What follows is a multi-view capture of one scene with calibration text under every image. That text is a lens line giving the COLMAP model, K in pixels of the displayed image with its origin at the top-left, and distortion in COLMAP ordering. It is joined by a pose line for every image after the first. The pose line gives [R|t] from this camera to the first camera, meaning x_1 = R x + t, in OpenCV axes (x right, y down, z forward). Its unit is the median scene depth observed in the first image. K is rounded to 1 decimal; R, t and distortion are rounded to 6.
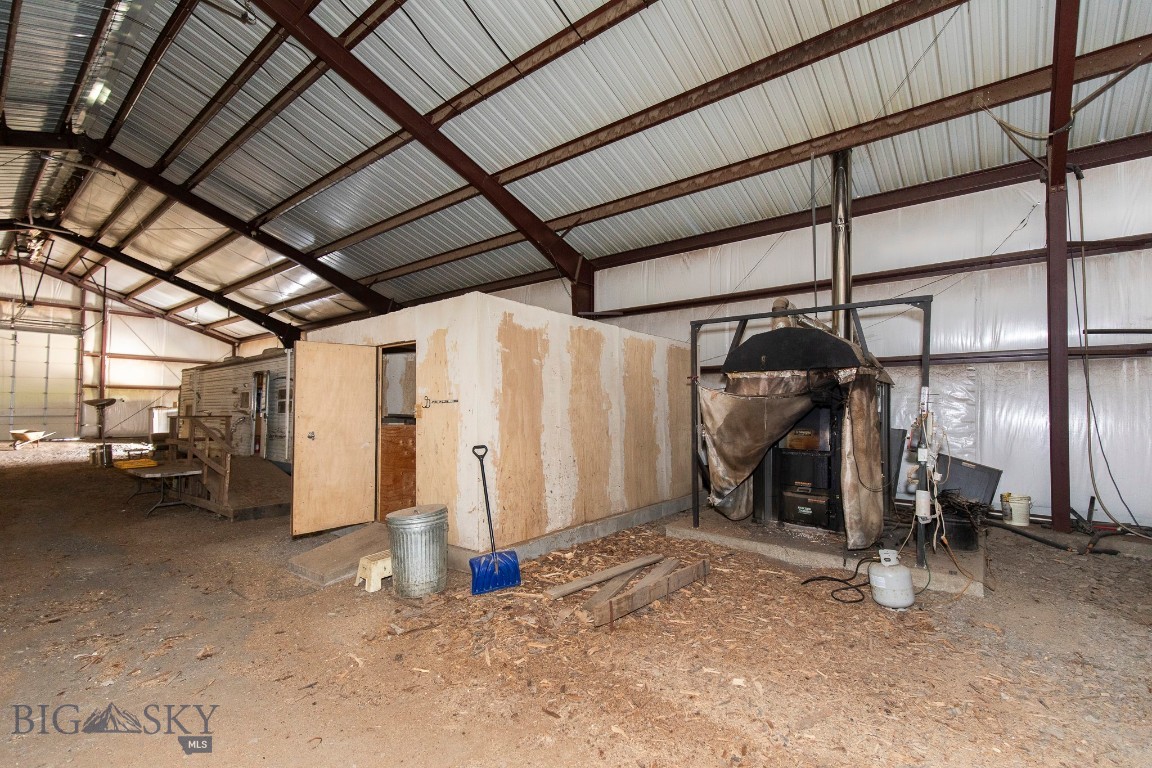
lens RADIAL K [[515.8, 0, 573.8], [0, 515.8, 391.0], [0, 0, 1]] dist [0.005221, -0.000395]
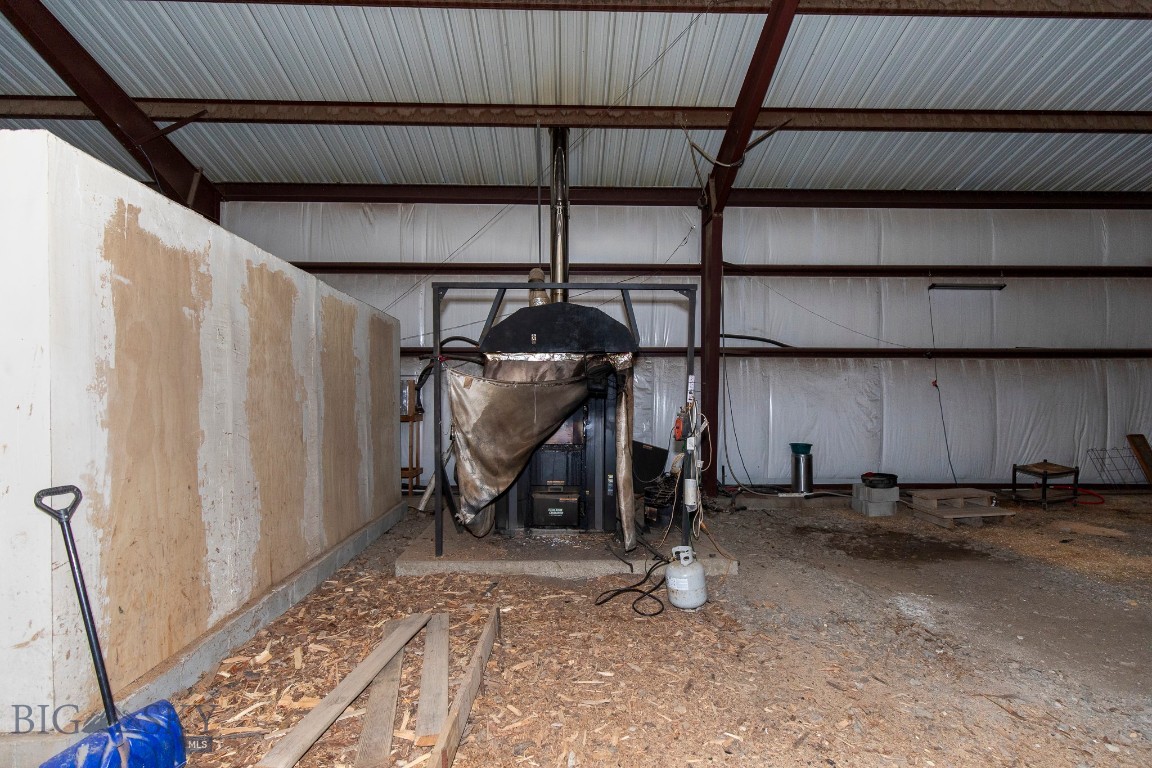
lens RADIAL K [[515.8, 0, 573.8], [0, 515.8, 391.0], [0, 0, 1]] dist [0.005221, -0.000395]
pose [[0.749292, 0.002360, 0.662235, -0.121884], [-0.014740, 0.999805, 0.013115, 0.010150], [-0.662075, -0.019588, 0.749181, 0.322184]]
